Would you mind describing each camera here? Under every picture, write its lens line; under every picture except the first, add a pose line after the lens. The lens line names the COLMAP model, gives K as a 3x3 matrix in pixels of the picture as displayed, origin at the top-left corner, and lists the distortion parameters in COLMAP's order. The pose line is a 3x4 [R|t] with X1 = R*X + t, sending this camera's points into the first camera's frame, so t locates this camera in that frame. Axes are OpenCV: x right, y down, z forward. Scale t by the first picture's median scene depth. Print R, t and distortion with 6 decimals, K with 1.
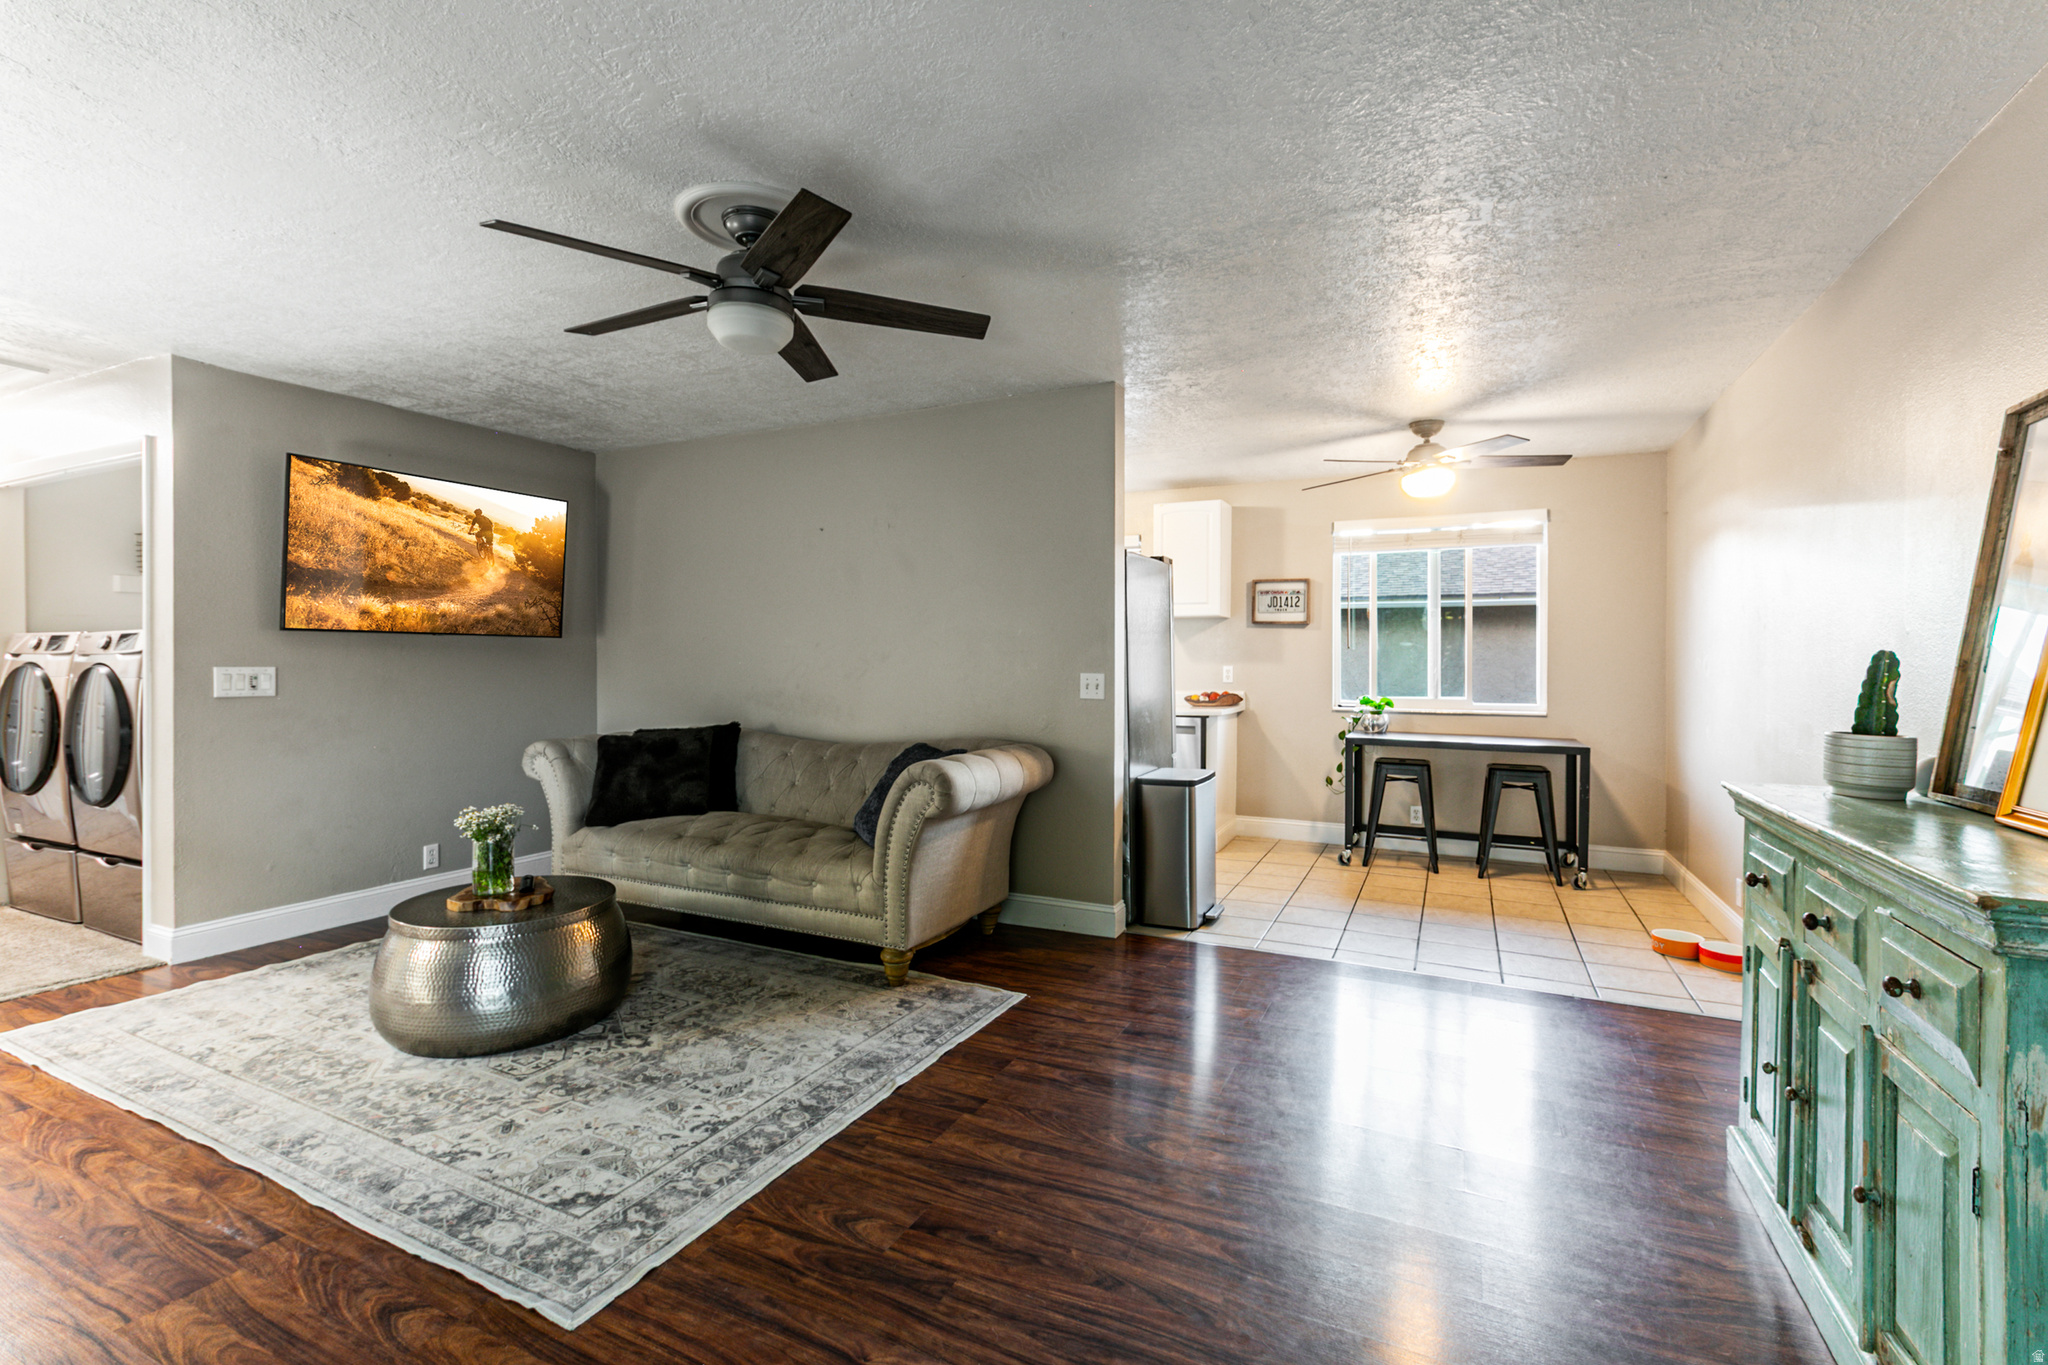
lens RADIAL K [[917.9, 0, 1015.6], [0, 917.9, 662.0], [0, 0, 1]] dist [0.005875, -0.003127]
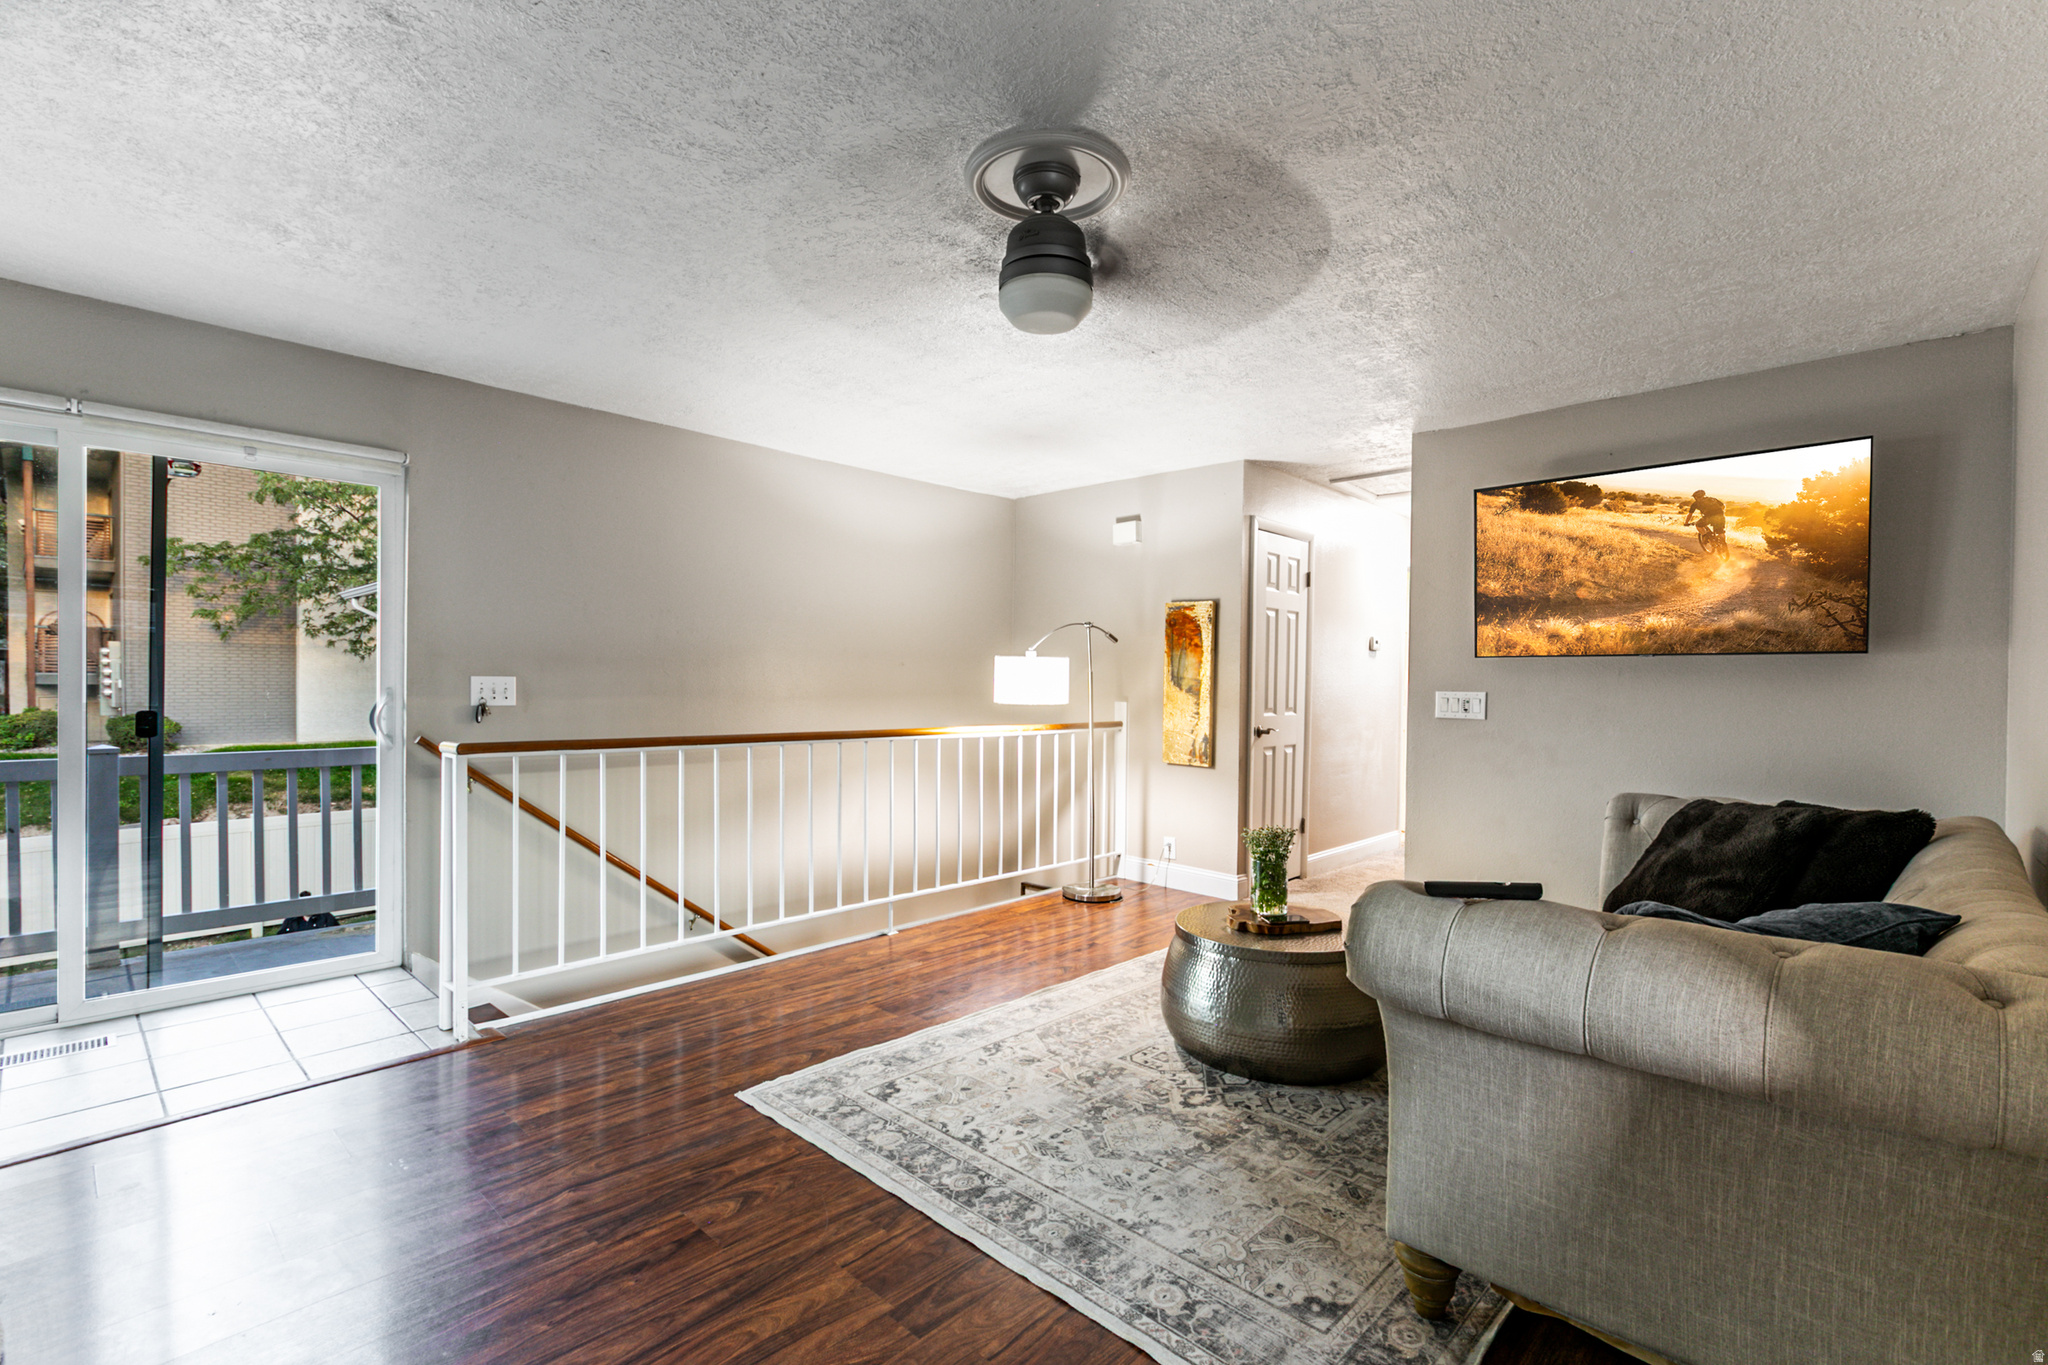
lens RADIAL K [[917.9, 0, 1019.5], [0, 917.9, 687.0], [0, 0, 1]] dist [0.005875, -0.003127]
pose [[-0.296017, -0.002593, -0.955179, 0.487607], [-0.012620, 0.999920, 0.001197, 0.006340], [0.955099, 0.012409, -0.296026, 1.055920]]
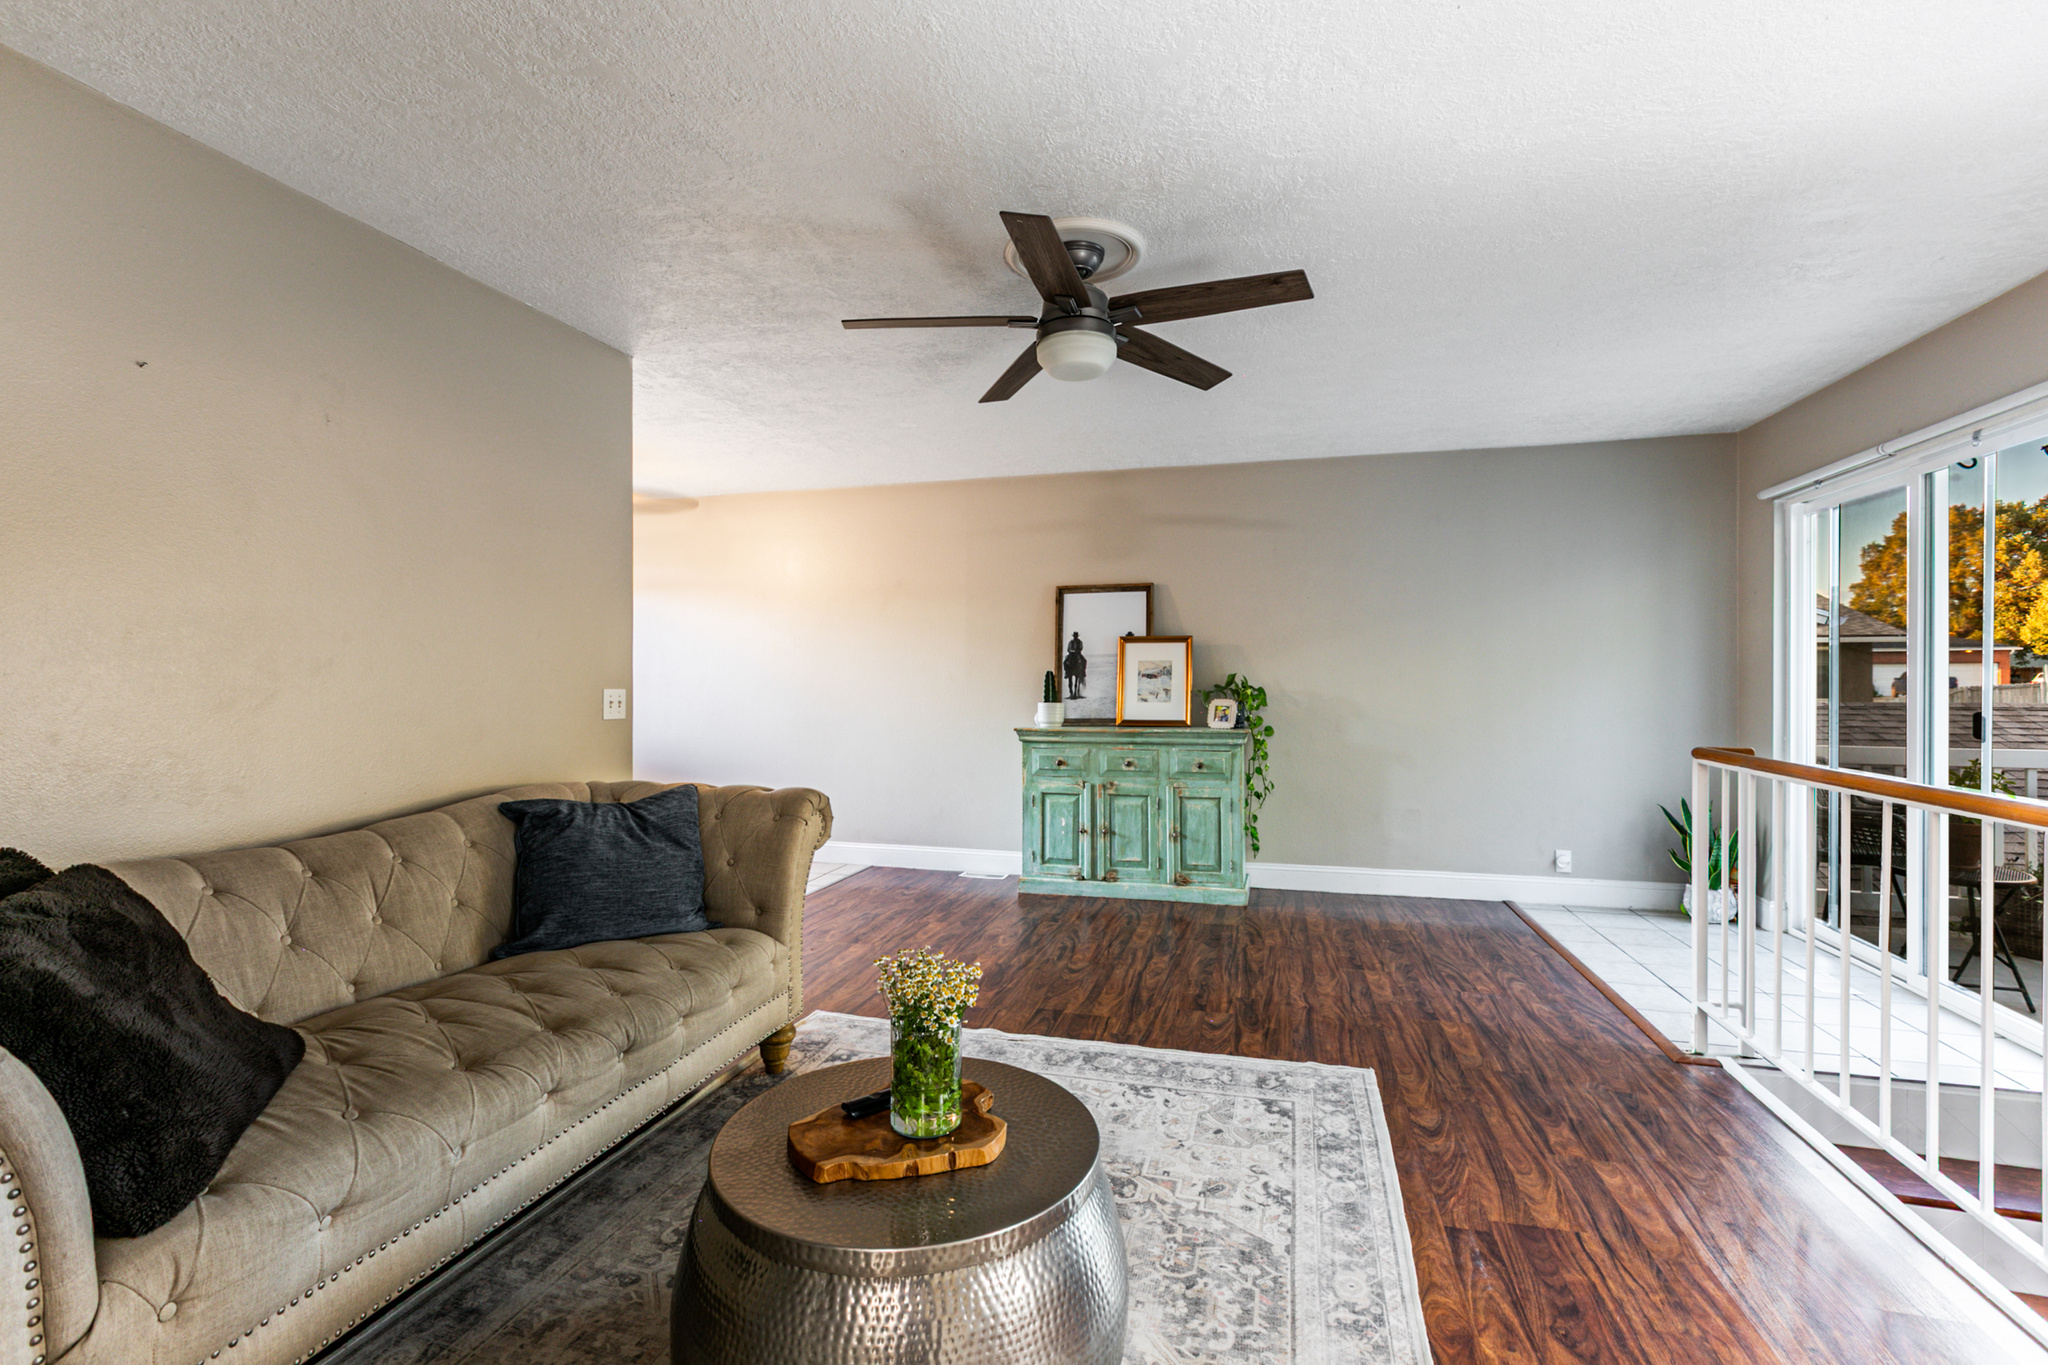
lens RADIAL K [[917.9, 0, 1018.6], [0, 917.9, 680.1], [0, 0, 1]] dist [0.005875, -0.003127]
pose [[-0.184467, -0.004809, 0.982827, -1.102990], [-0.000113, 0.999988, 0.004872, 0.000319], [-0.982839, 0.000788, -0.184466, 1.065783]]
